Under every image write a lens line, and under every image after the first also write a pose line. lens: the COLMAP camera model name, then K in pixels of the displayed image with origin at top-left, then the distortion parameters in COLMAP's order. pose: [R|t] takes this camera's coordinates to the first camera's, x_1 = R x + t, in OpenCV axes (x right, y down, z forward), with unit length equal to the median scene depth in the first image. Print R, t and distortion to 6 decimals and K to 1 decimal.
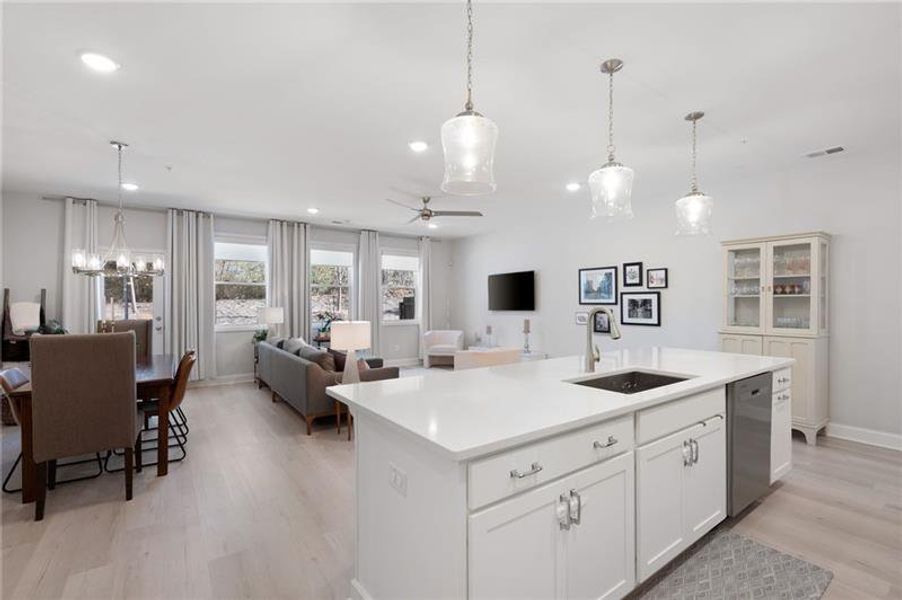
lens RADIAL K [[404.4, 0, 459.5], [0, 404.4, 302.3], [0, 0, 1]] dist [0.008182, -0.000754]
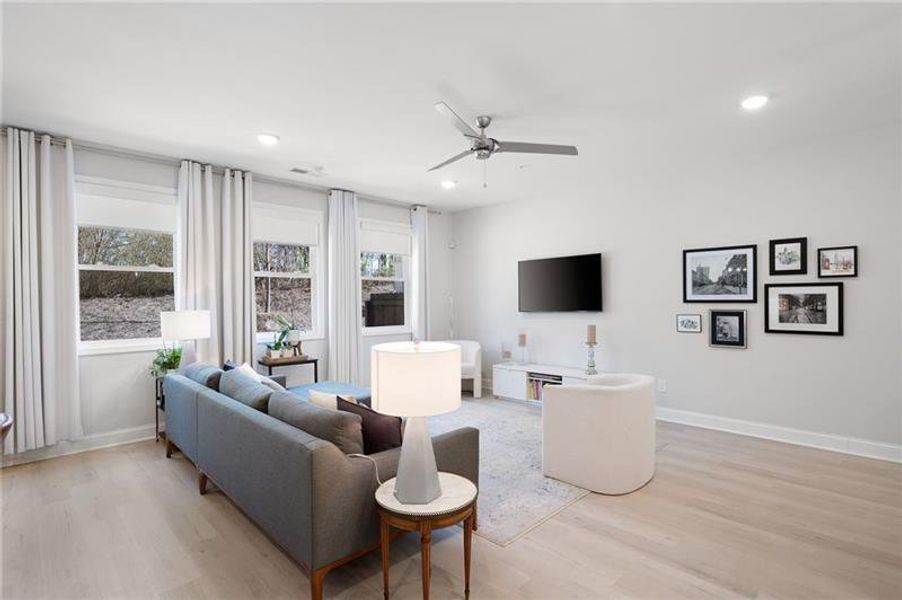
lens RADIAL K [[444.8, 0, 459.9], [0, 444.8, 302.8], [0, 0, 1]] dist [0.001819, -0.000686]
pose [[0.988080, -0.005282, 0.153852, -0.212037], [0.004462, 0.999974, 0.005677, -0.000475], [-0.153878, -0.004923, 0.988078, 0.374715]]
